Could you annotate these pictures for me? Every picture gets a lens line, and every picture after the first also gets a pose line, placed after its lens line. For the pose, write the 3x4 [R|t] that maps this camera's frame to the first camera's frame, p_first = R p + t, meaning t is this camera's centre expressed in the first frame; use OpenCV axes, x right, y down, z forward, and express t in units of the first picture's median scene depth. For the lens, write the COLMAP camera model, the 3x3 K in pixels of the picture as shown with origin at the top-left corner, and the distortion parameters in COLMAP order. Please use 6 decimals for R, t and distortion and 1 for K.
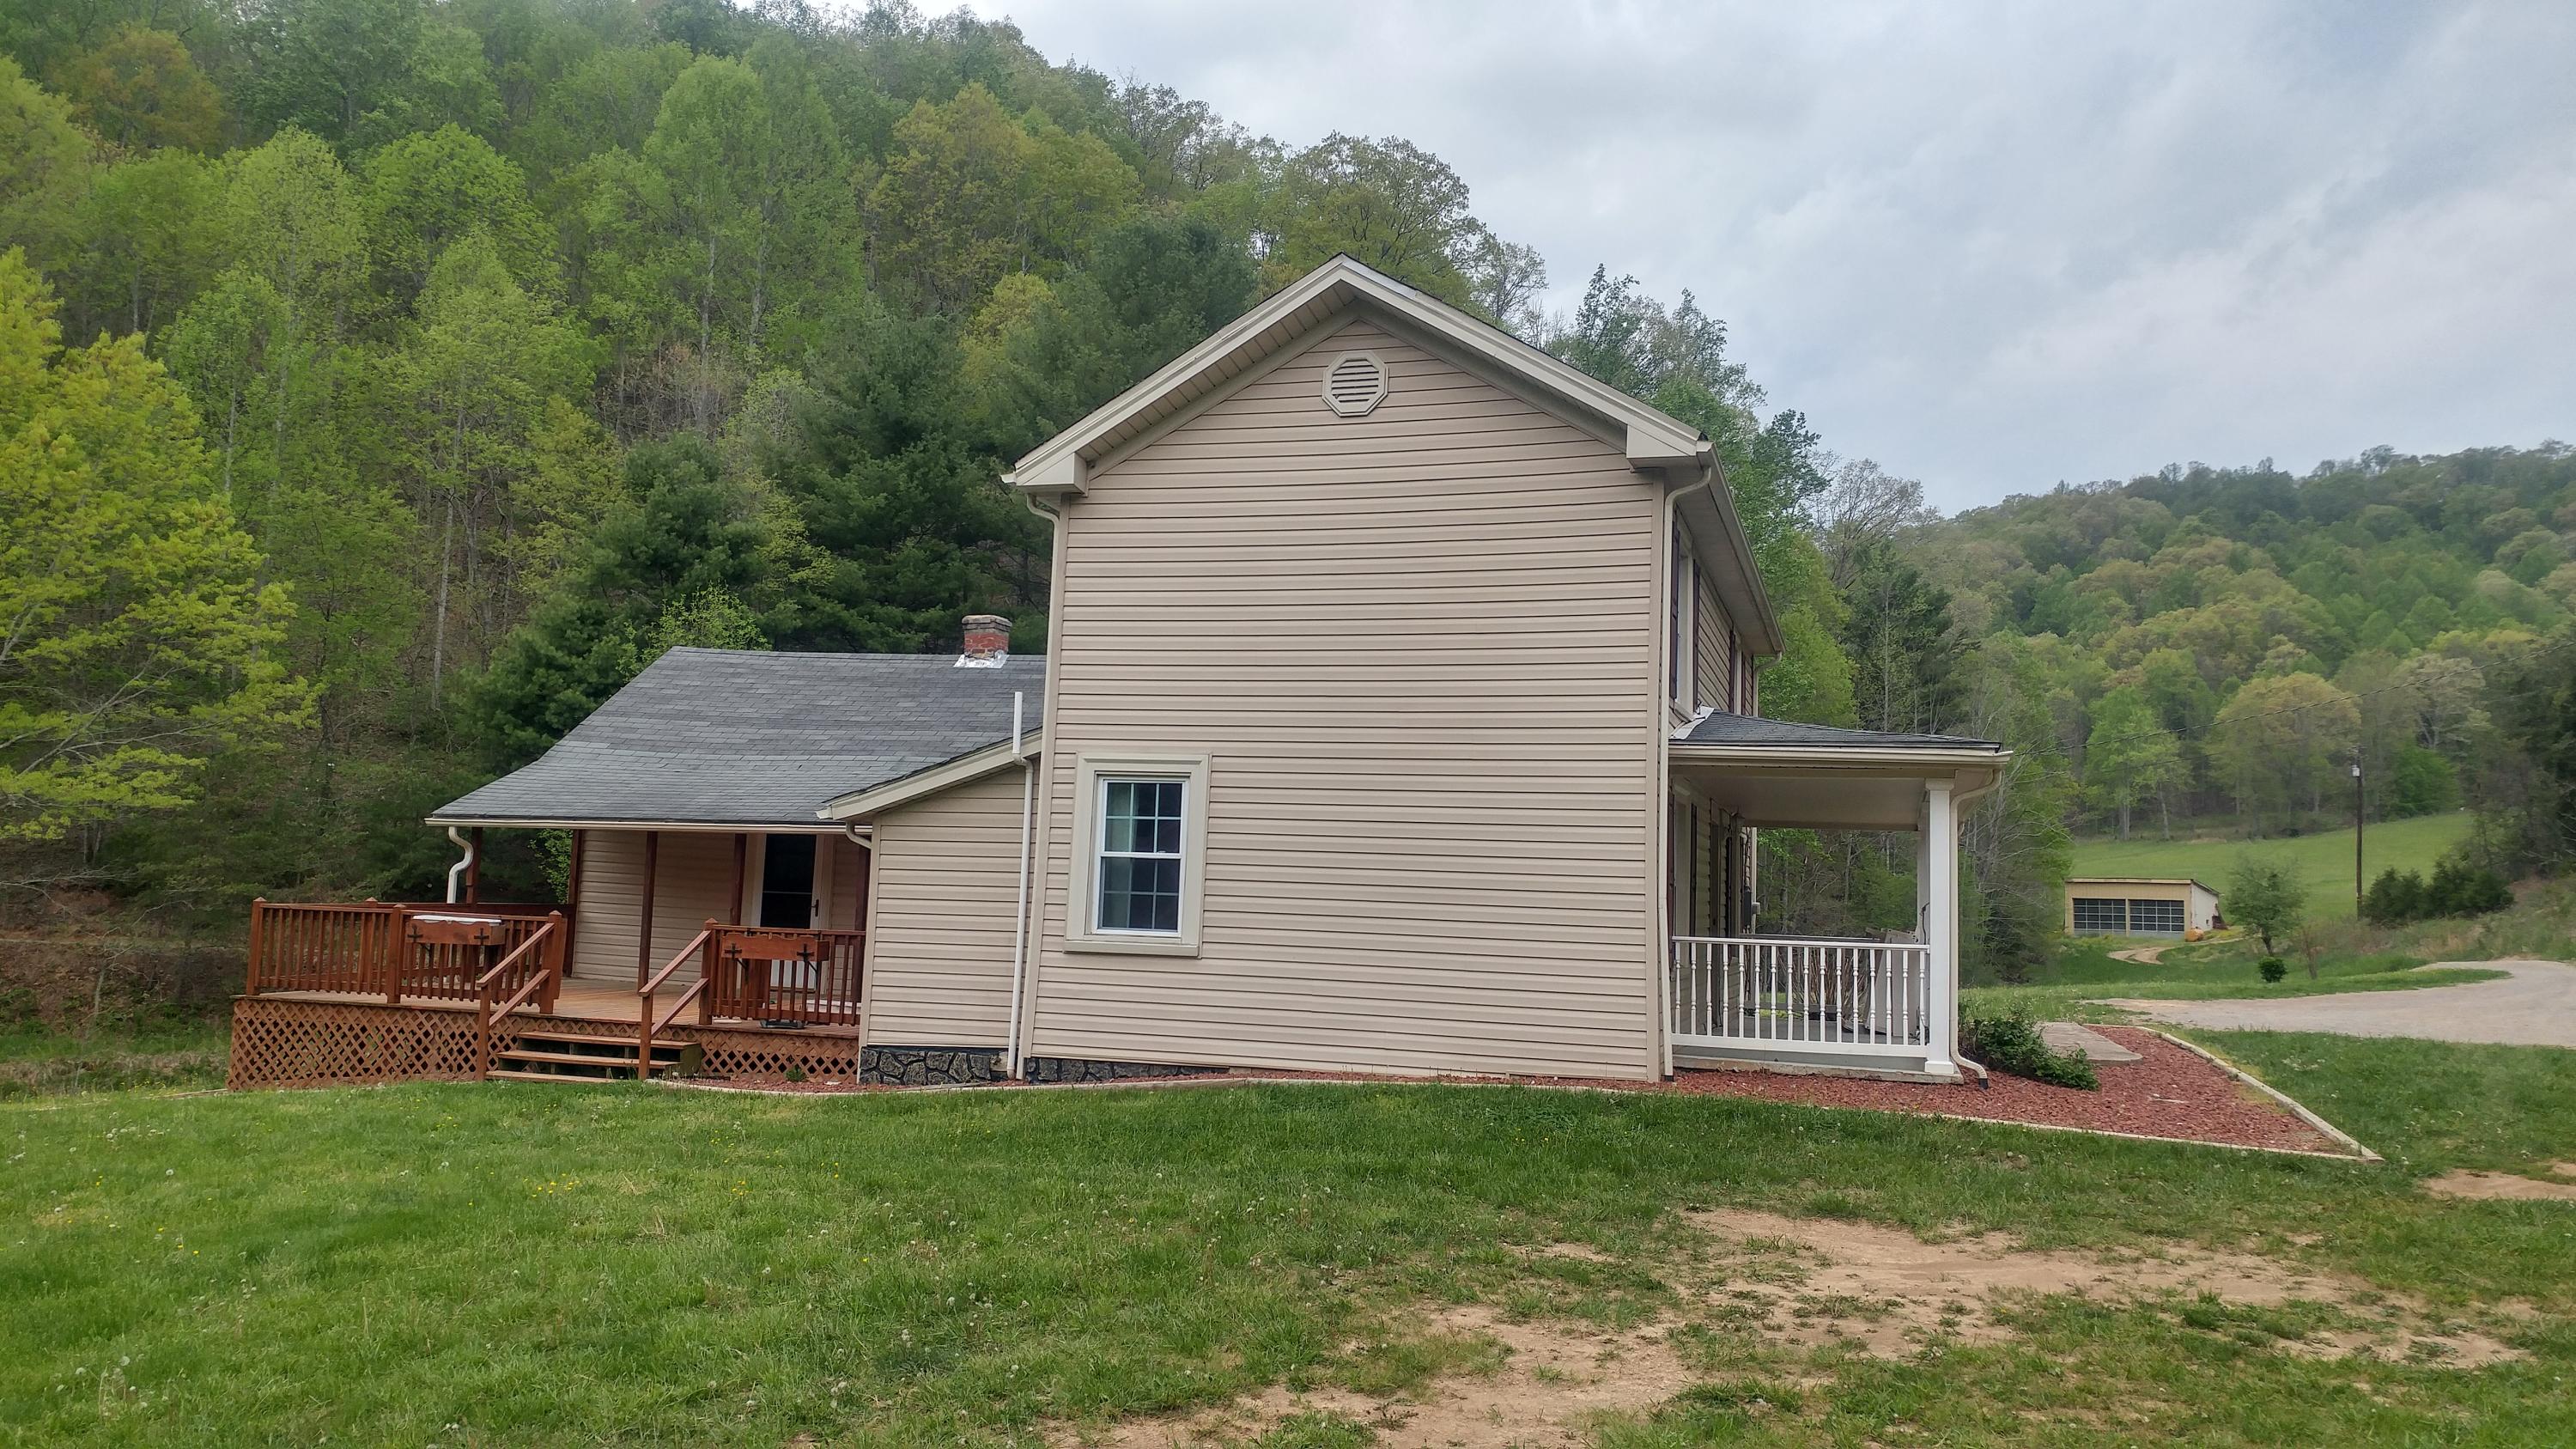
lens RADIAL K [[1867.5, 0, 1288.4], [0, 1867.5, 711.0], [0, 0, 1]] dist [0.031344, -0.012605]
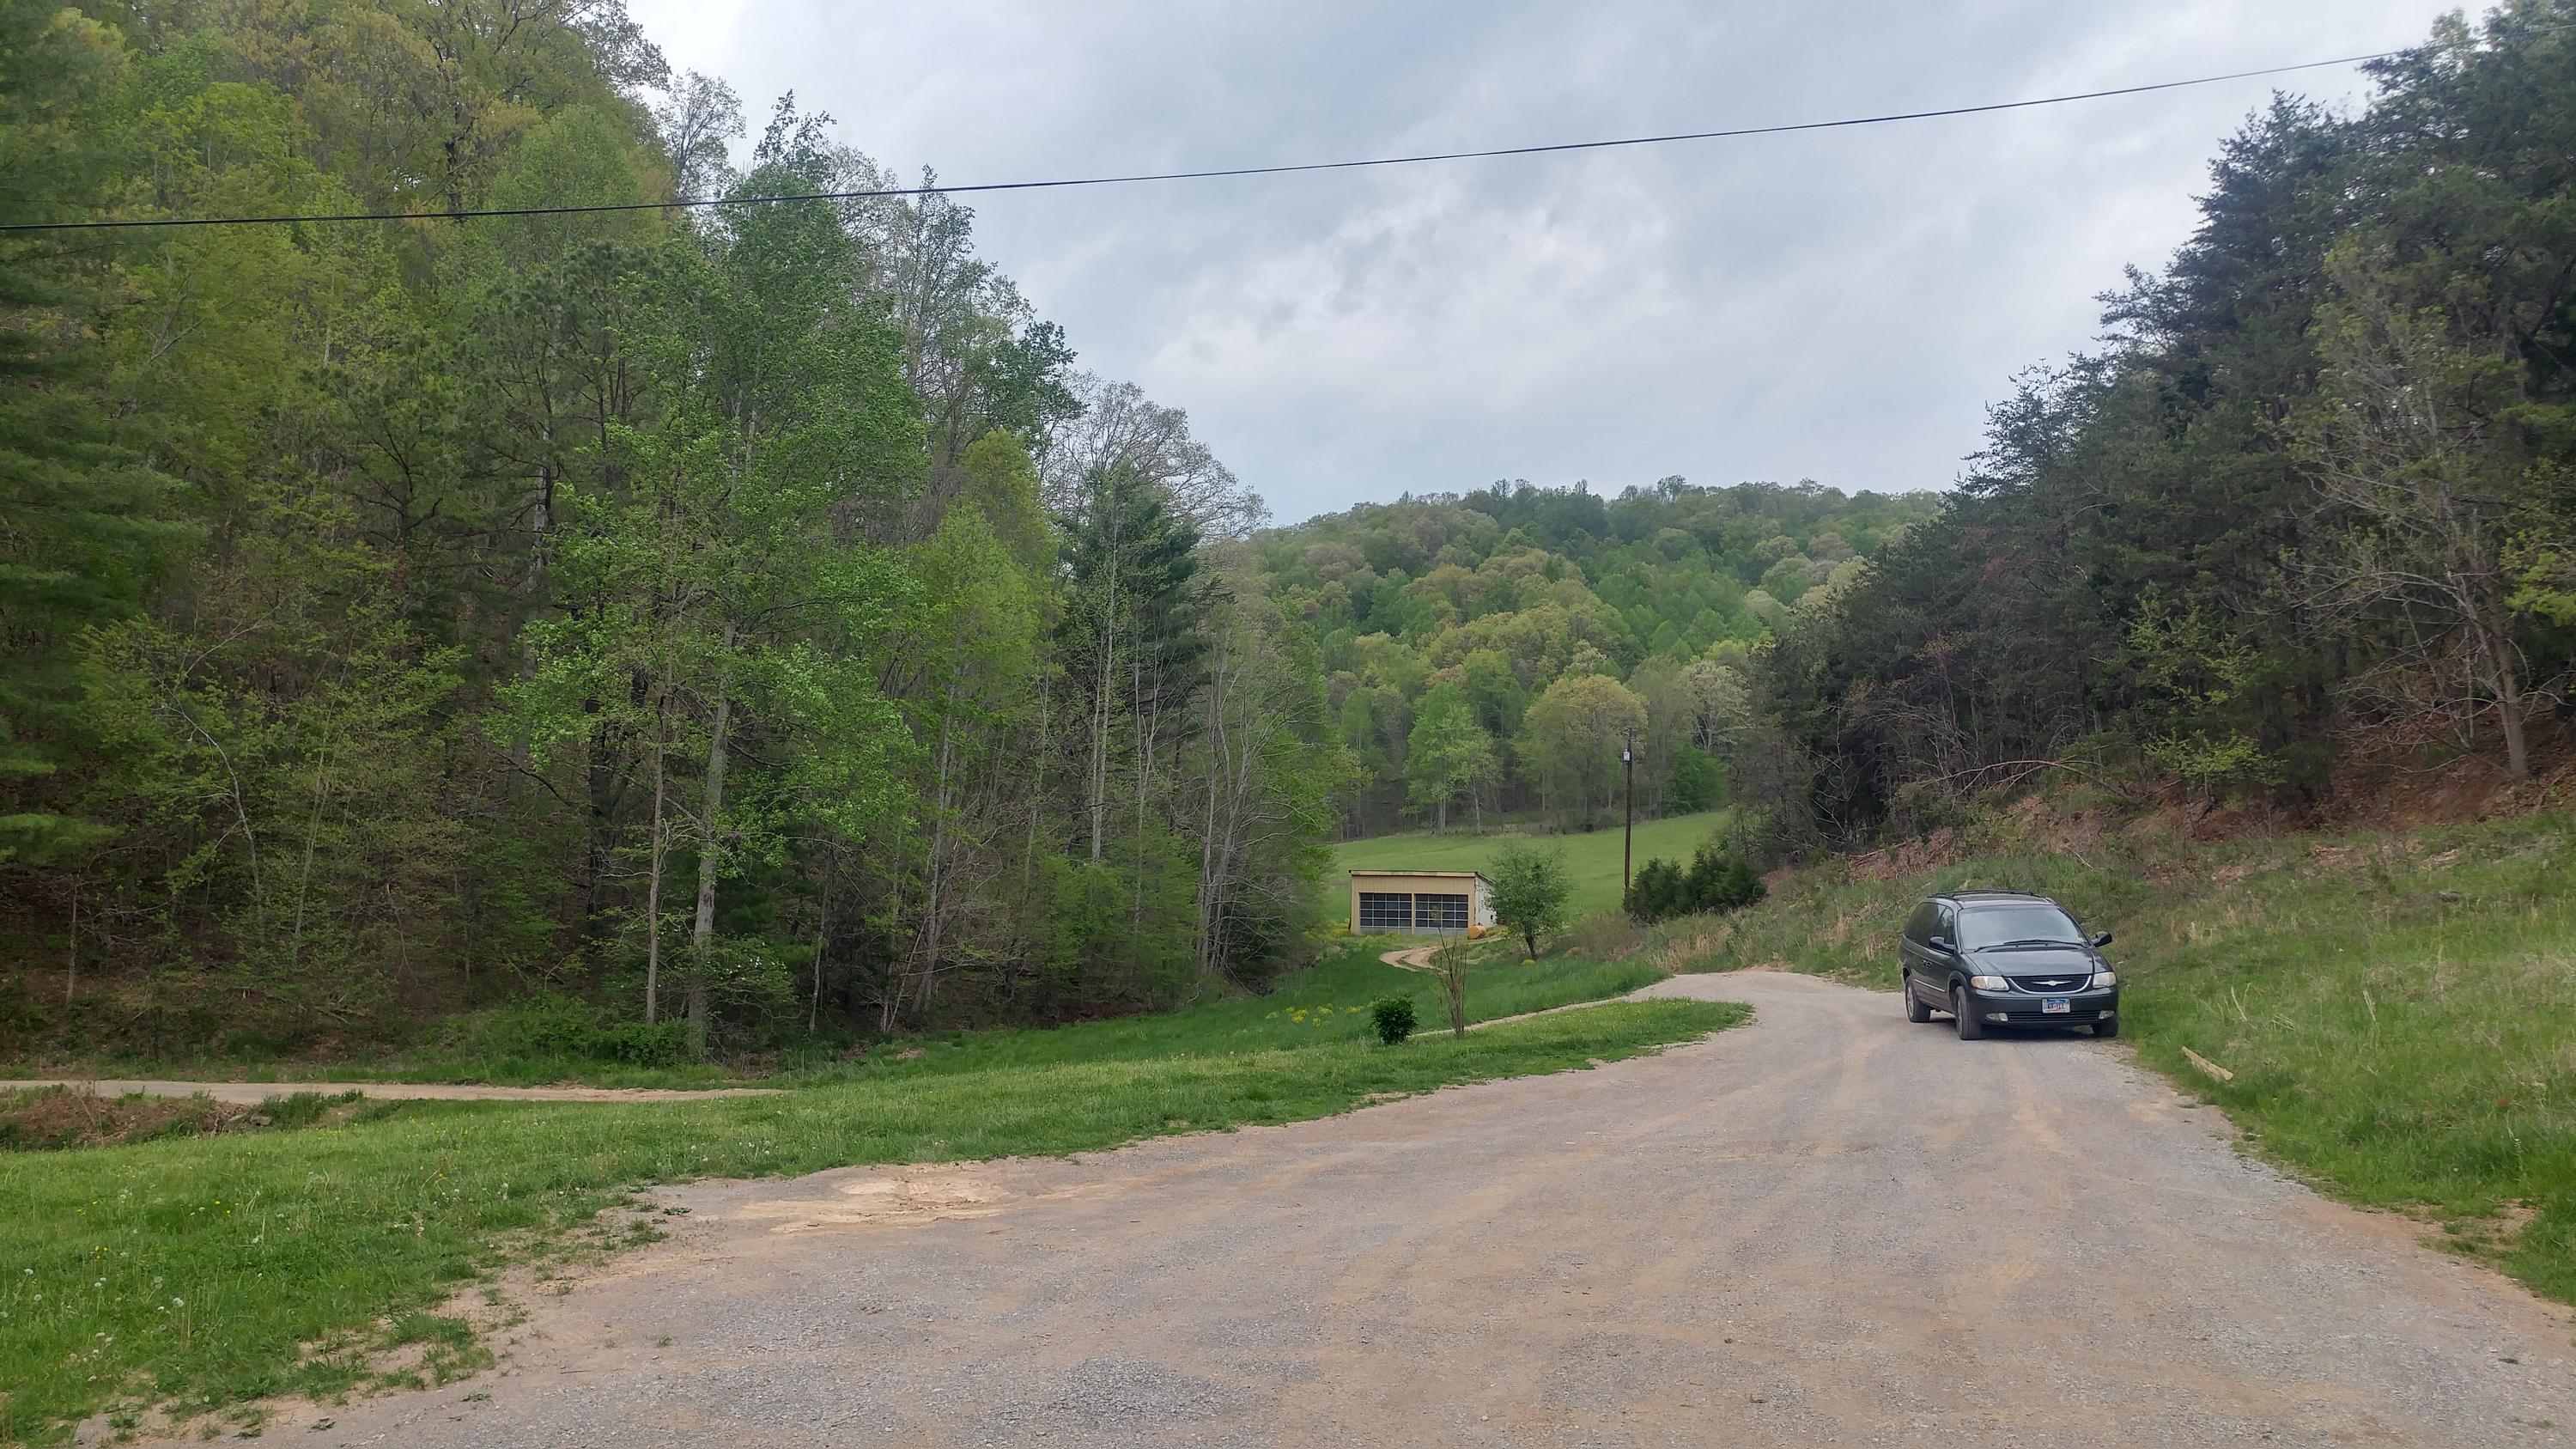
lens RADIAL K [[1867.5, 0, 1288.4], [0, 1867.5, 711.0], [0, 0, 1]] dist [0.031344, -0.012605]
pose [[0.948326, 0.023481, 0.316428, 0.047849], [-0.023659, 0.999715, -0.003278, 0.007114], [-0.316415, -0.004378, 0.948611, 0.072899]]
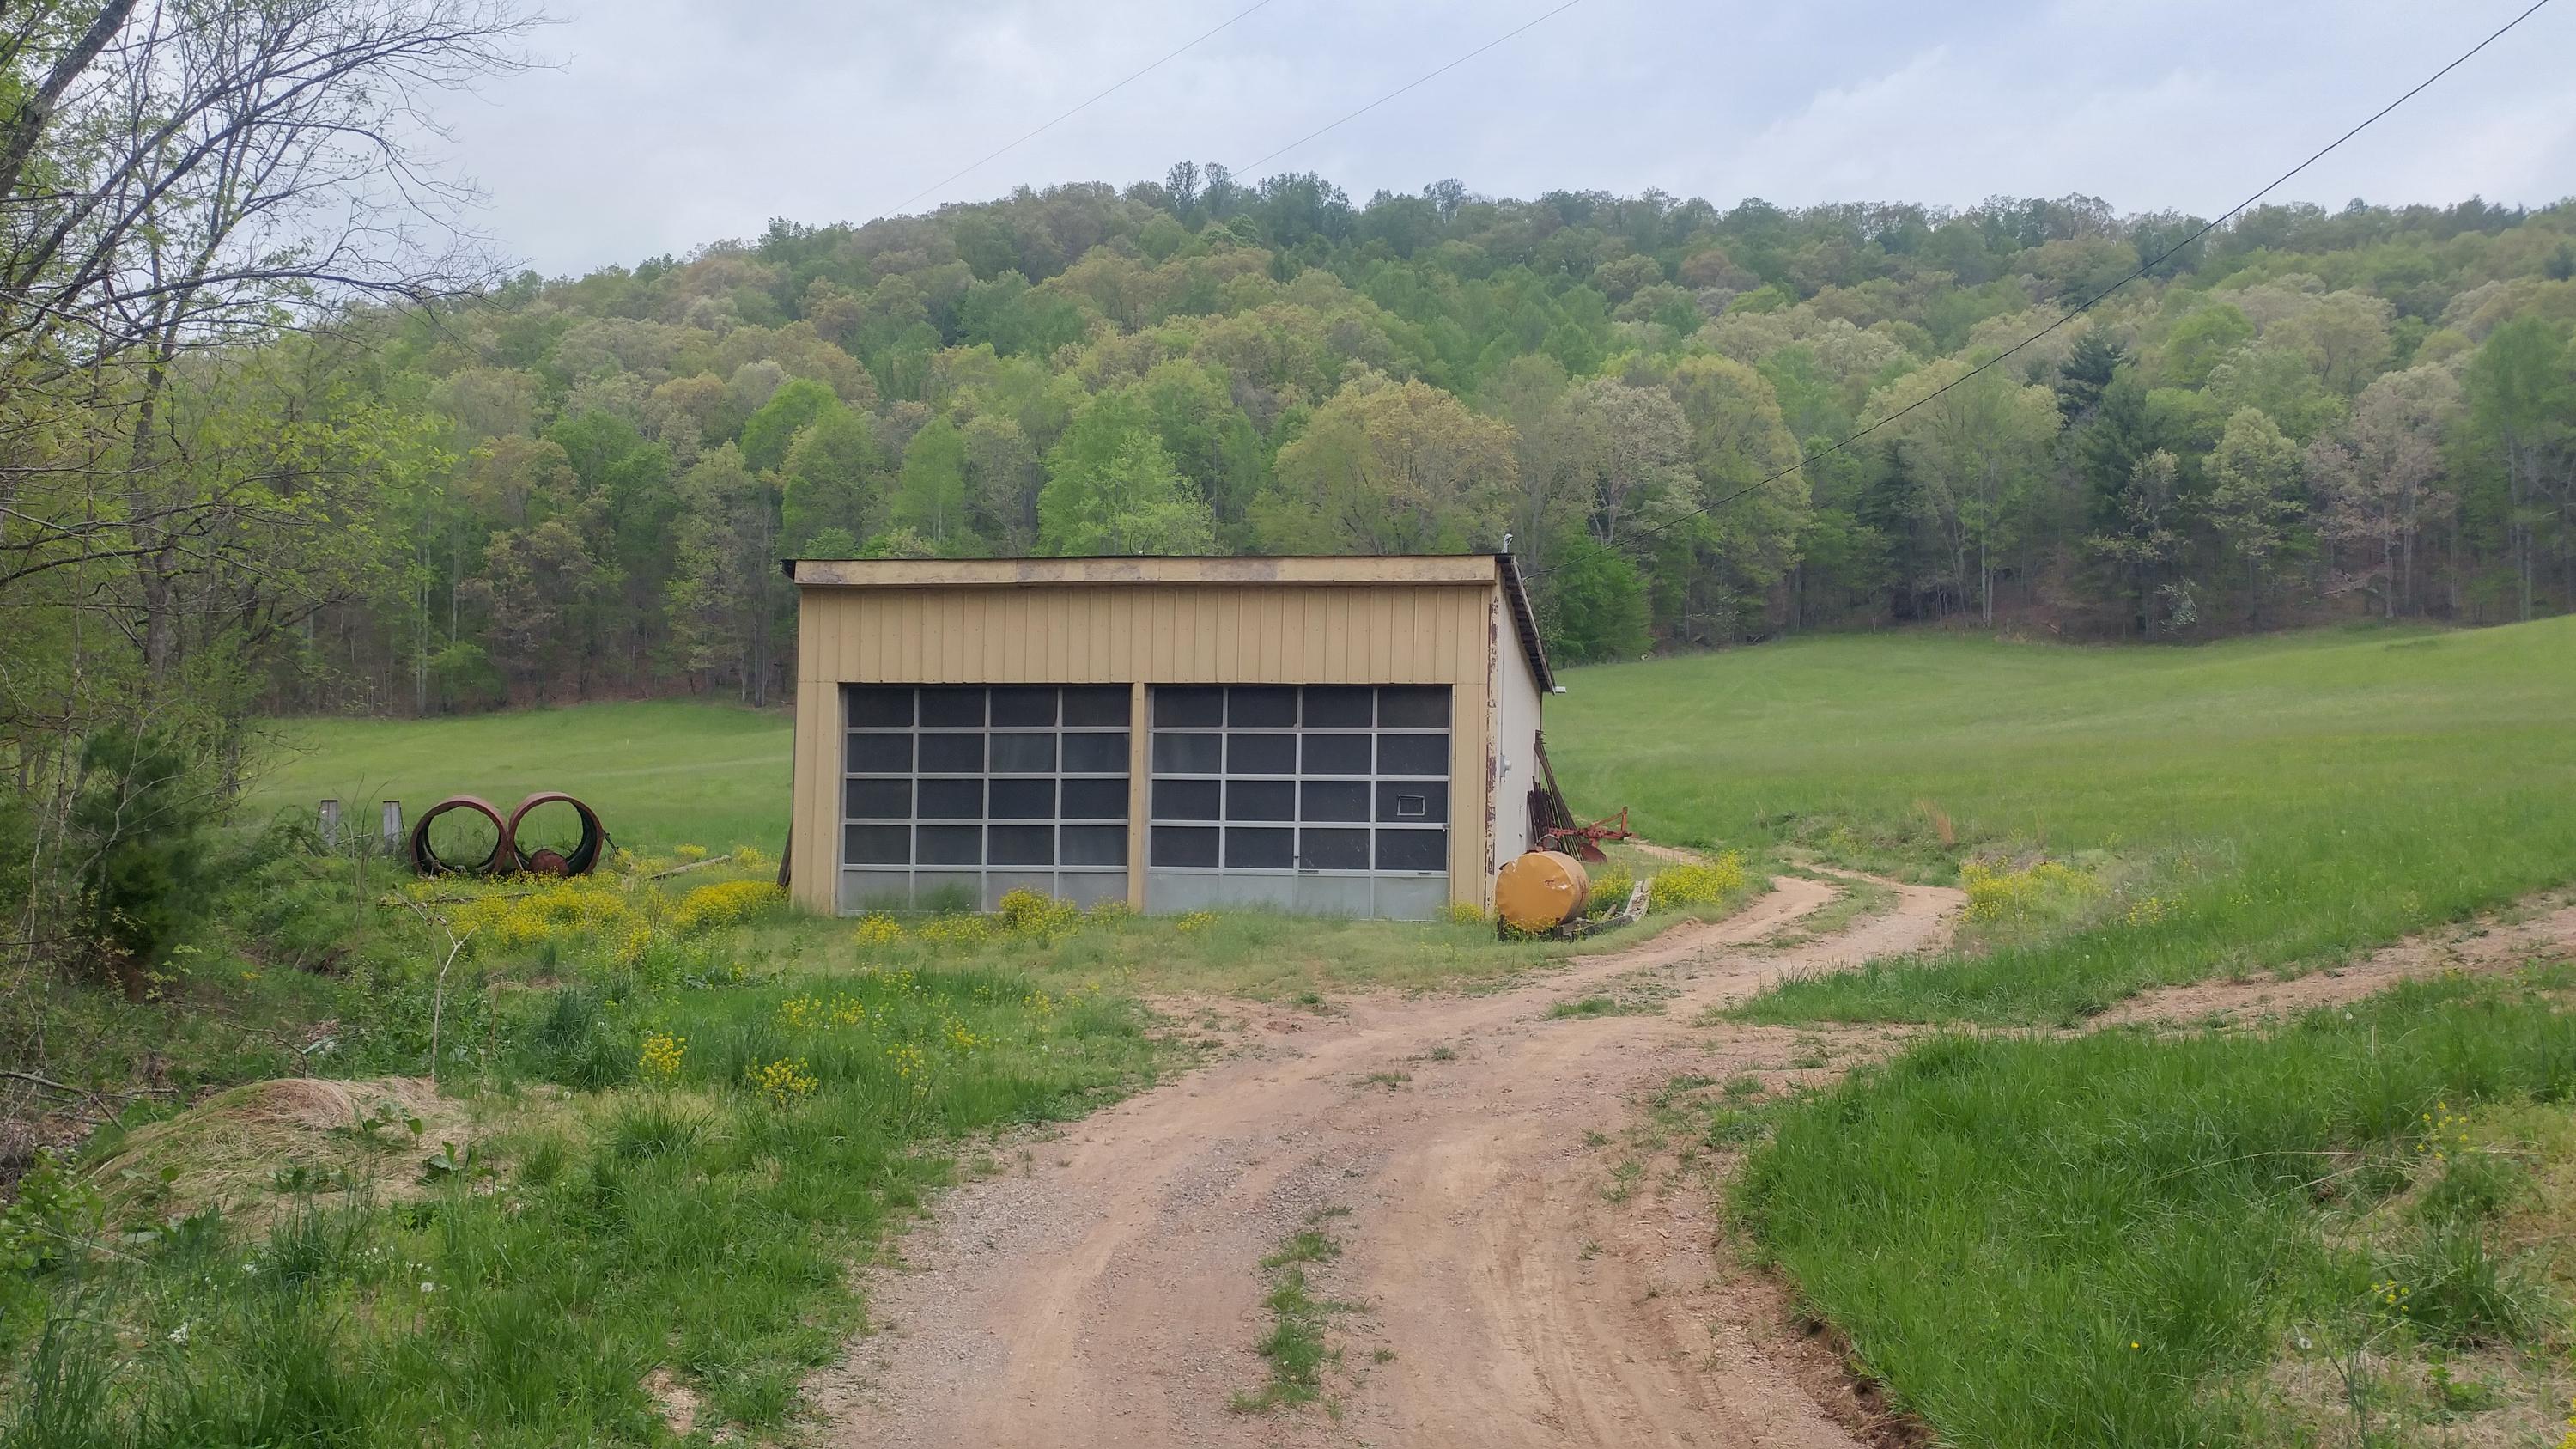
lens RADIAL K [[2347.1, 0, 1280.8], [0, 2347.1, 718.6], [0, 0, 1]] dist [0.060765, -0.245847]
pose [[0.879296, 0.007630, 0.476215, 0.186796], [-0.025699, 0.999175, 0.031442, 0.050145], [-0.475582, -0.039886, 0.878766, 0.422672]]
